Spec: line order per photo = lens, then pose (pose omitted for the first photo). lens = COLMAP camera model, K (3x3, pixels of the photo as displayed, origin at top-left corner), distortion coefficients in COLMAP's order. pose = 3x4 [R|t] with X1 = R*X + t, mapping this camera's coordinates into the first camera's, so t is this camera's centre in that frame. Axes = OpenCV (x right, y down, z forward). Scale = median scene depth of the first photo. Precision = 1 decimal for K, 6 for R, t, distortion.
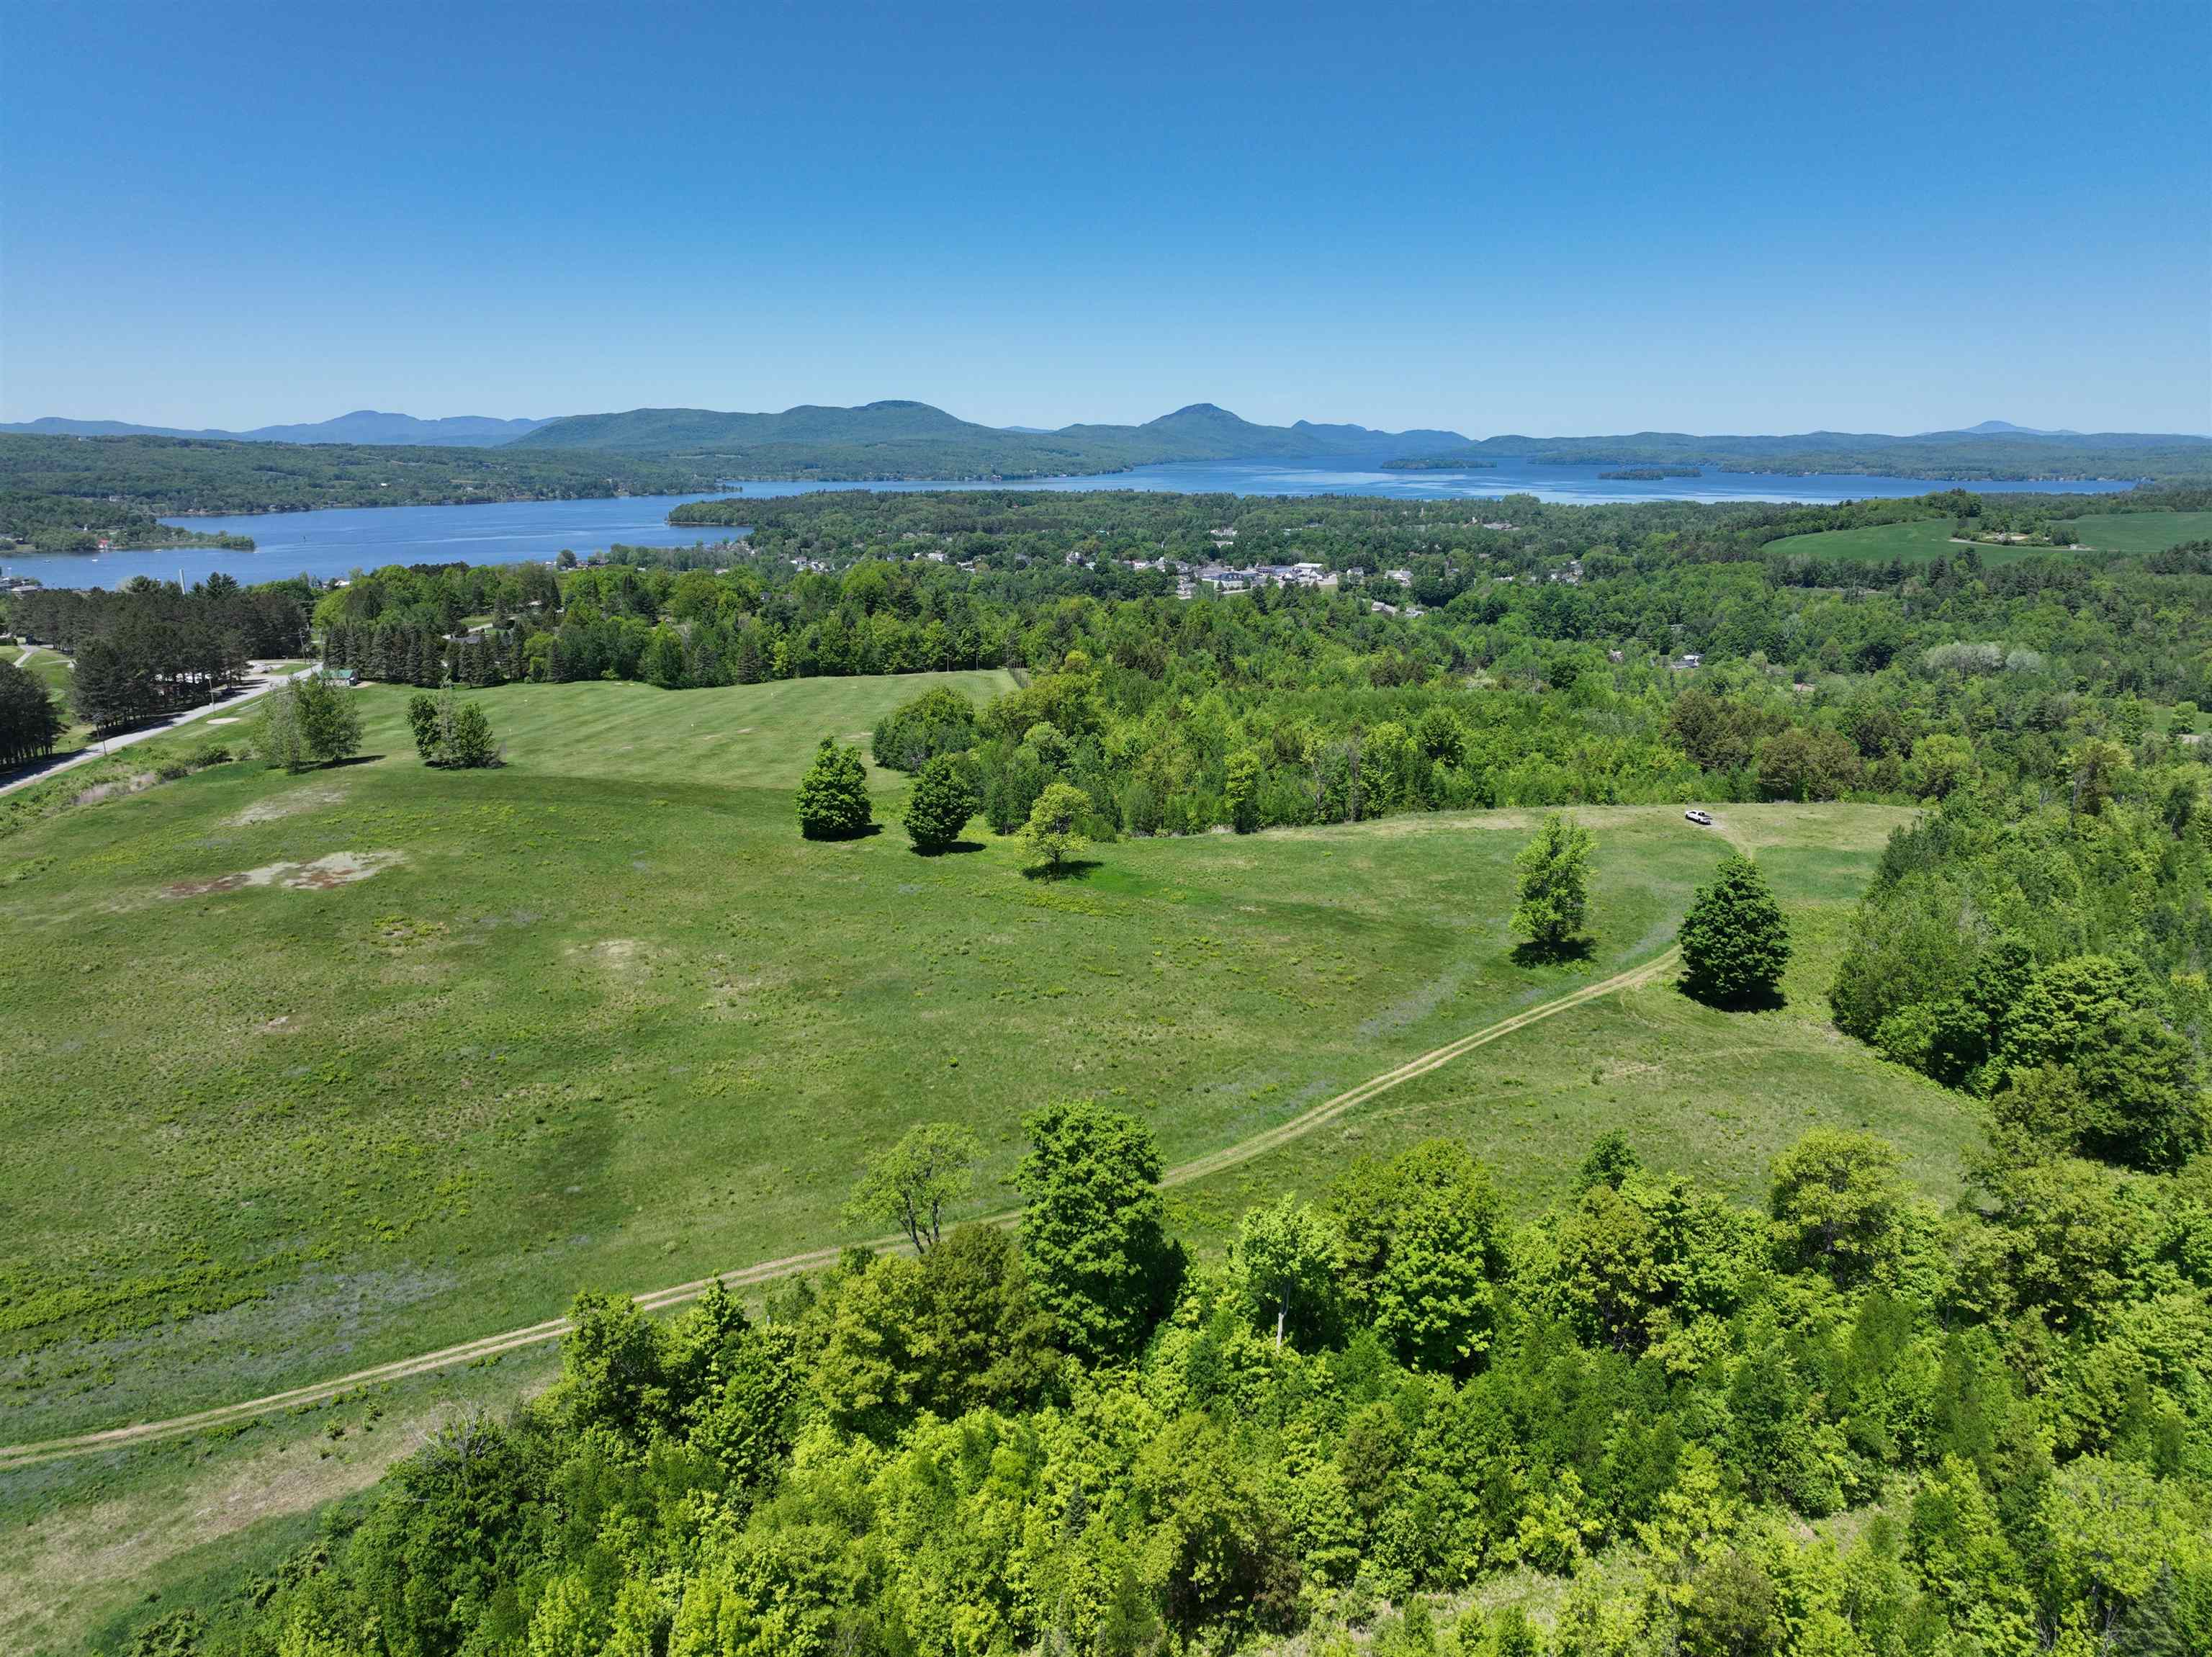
lens RADIAL K [[1552.3, 0, 1106.0], [0, 1552.3, 828.5], [0, 0, 1]] dist [-0.002744, 0.016273]
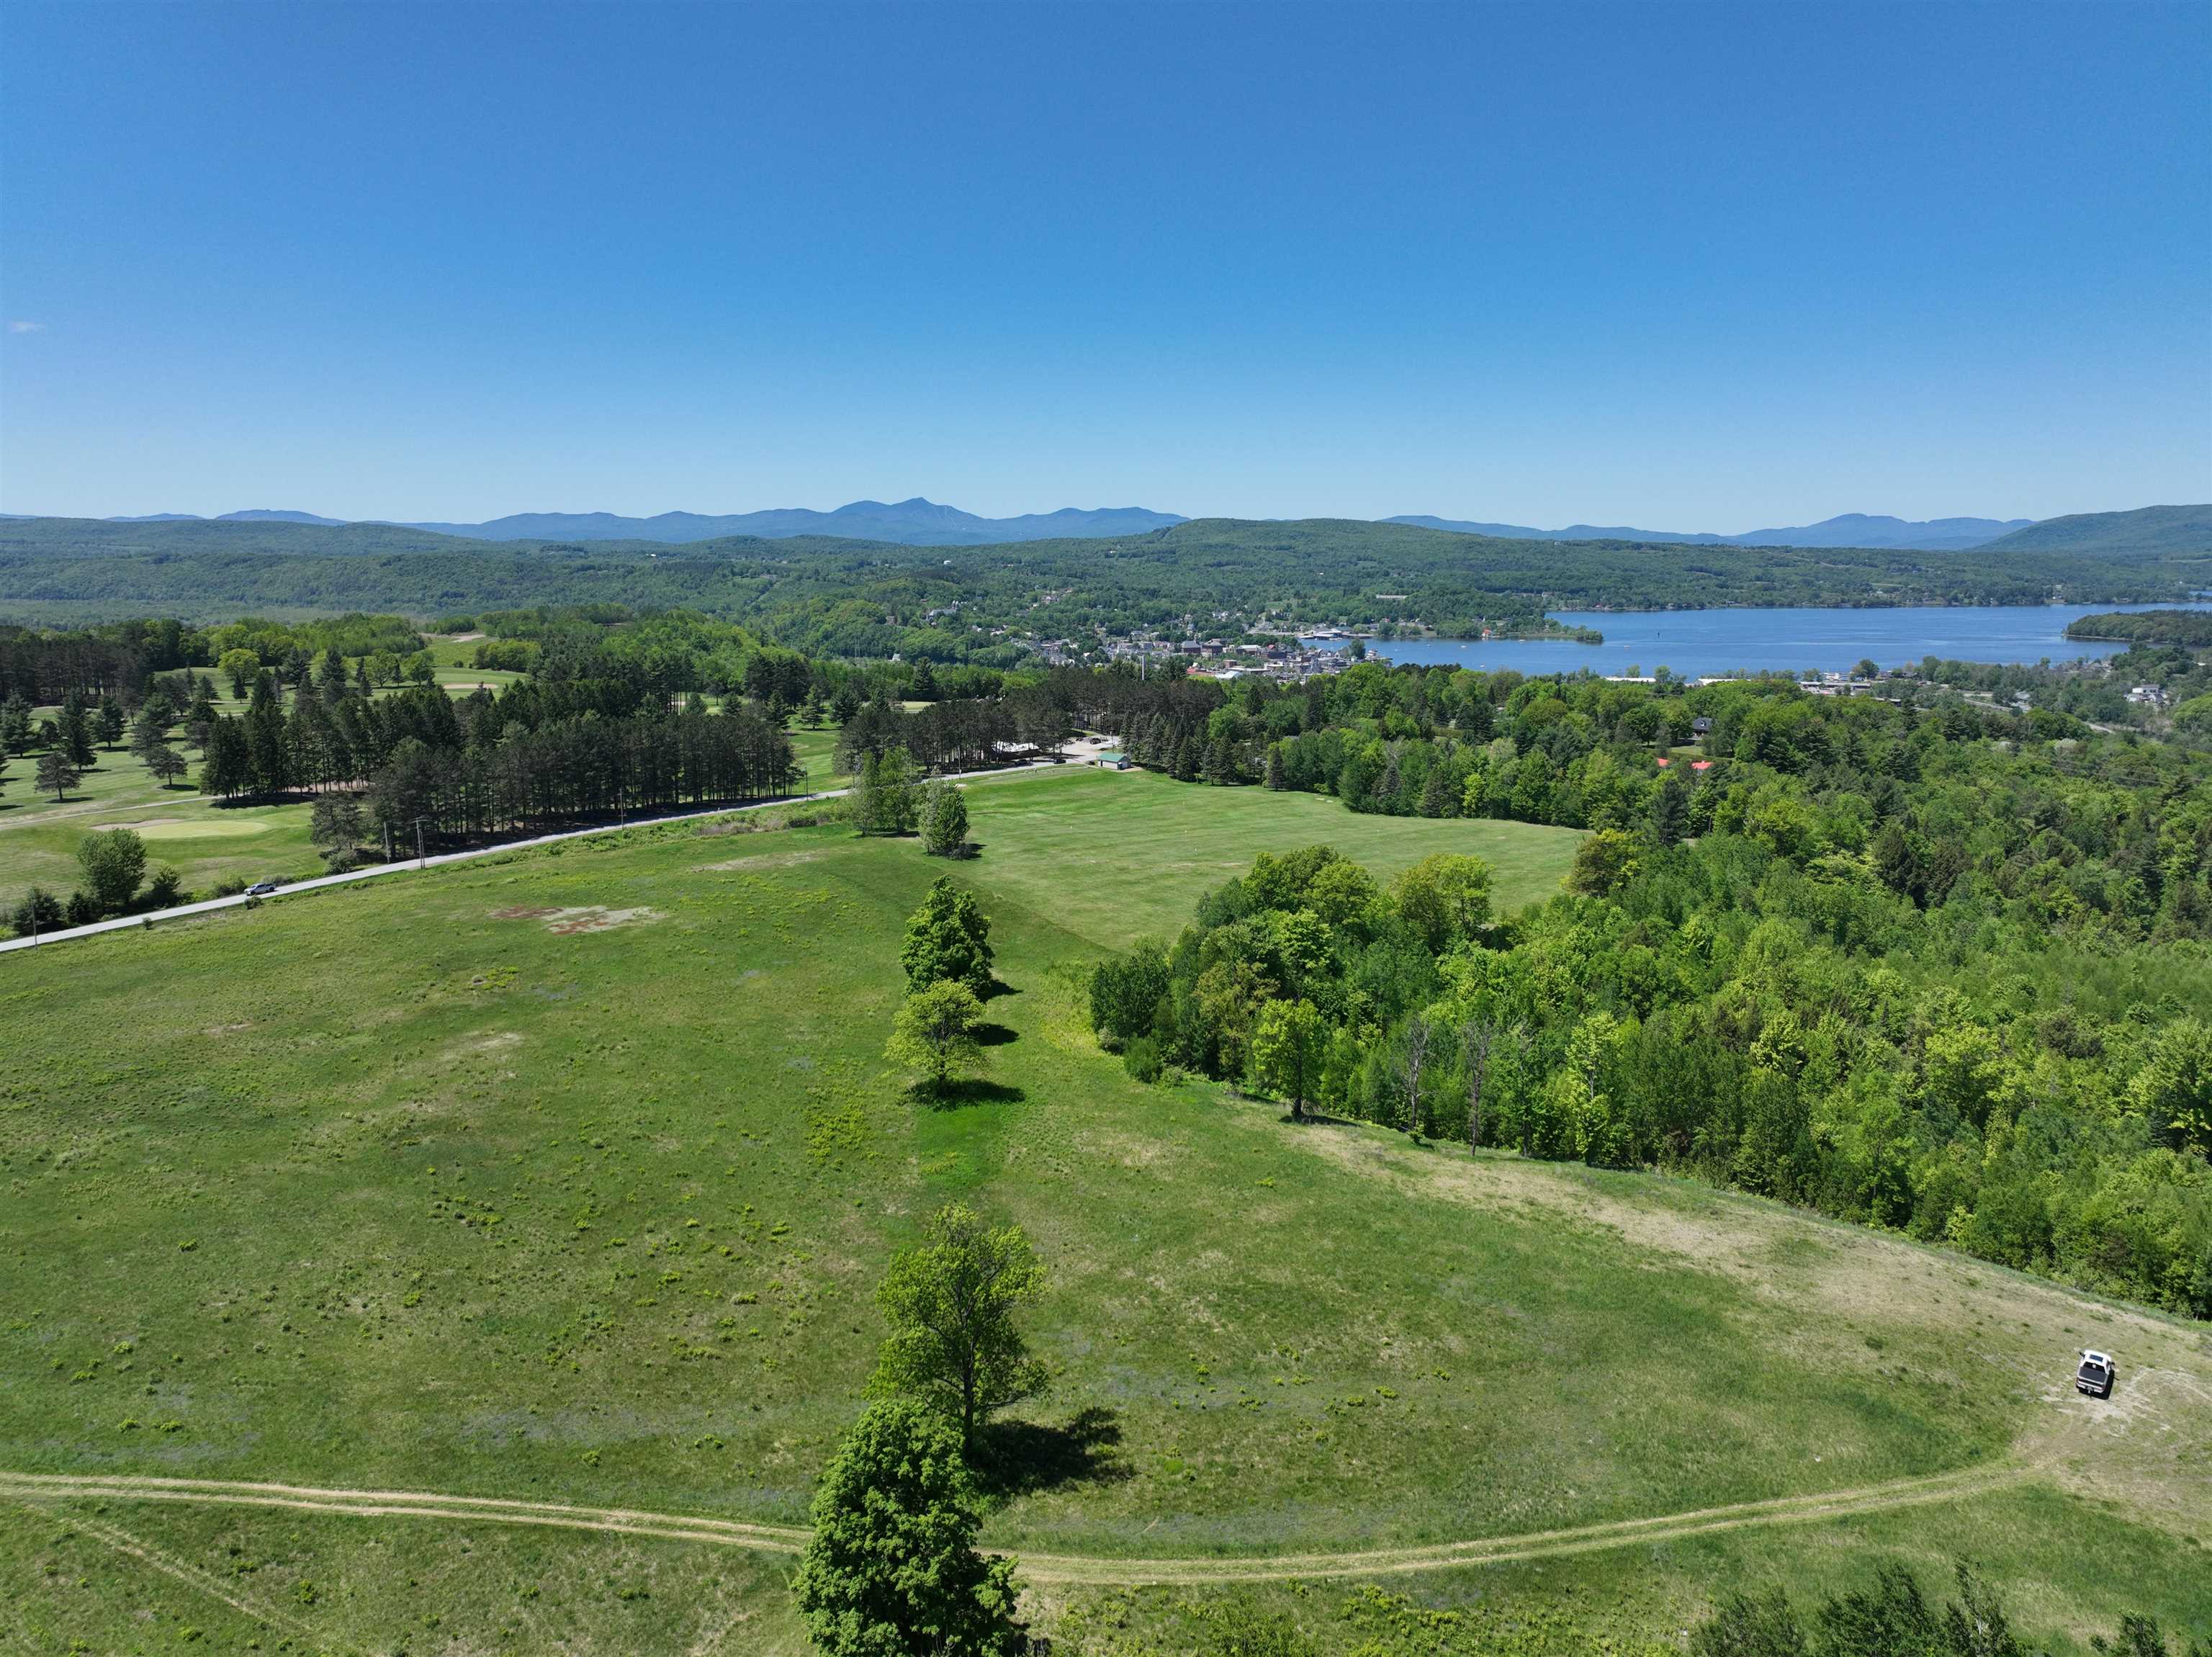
lens RADIAL K [[1552.3, 0, 1106.0], [0, 1552.3, 828.5], [0, 0, 1]] dist [-0.002744, 0.016273]
pose [[0.637944, 0.138641, -0.757500, 0.103435], [-0.186009, 0.982276, 0.023128, -0.023724], [0.747280, 0.126147, 0.652426, 0.093919]]
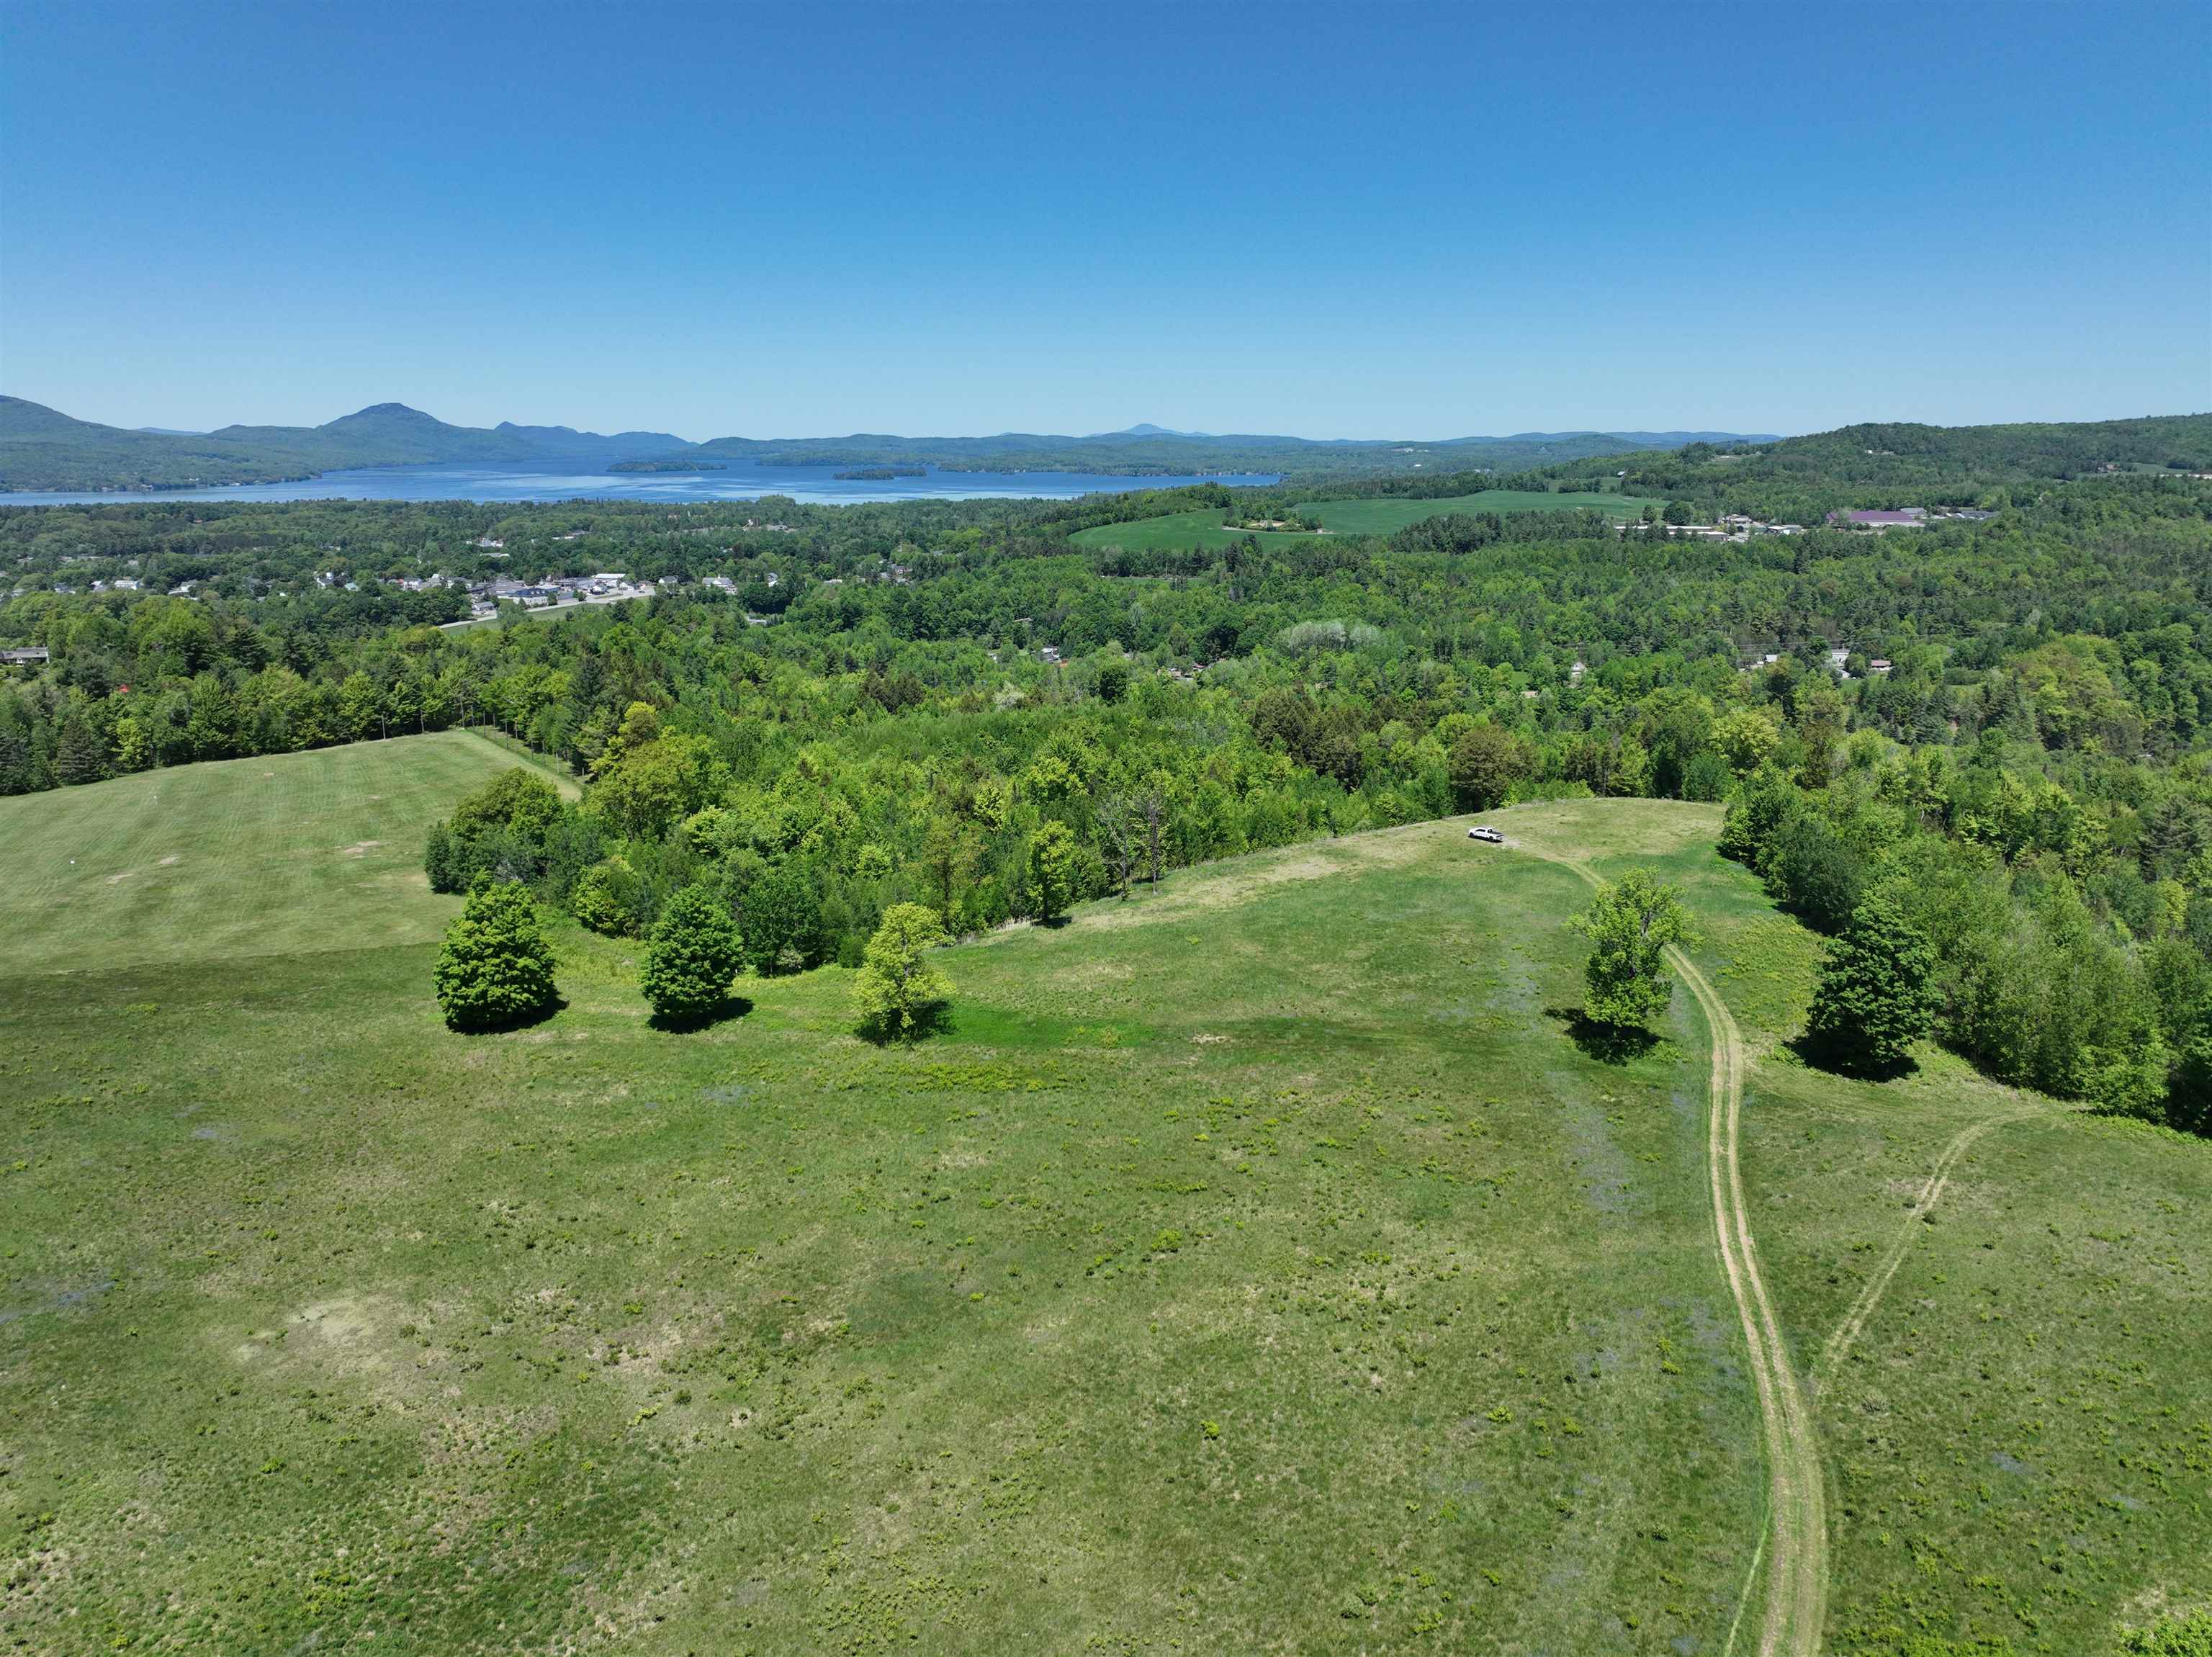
lens RADIAL K [[1547.0, 0, 1106.0], [0, 1547.0, 828.5], [0, 0, 1]] dist [0.013384, -0.001507]
pose [[0.885433, -0.117621, 0.449637, -0.045377], [0.118071, 0.992634, 0.027157, -0.012392], [-0.449519, 0.029043, 0.892798, 0.056589]]
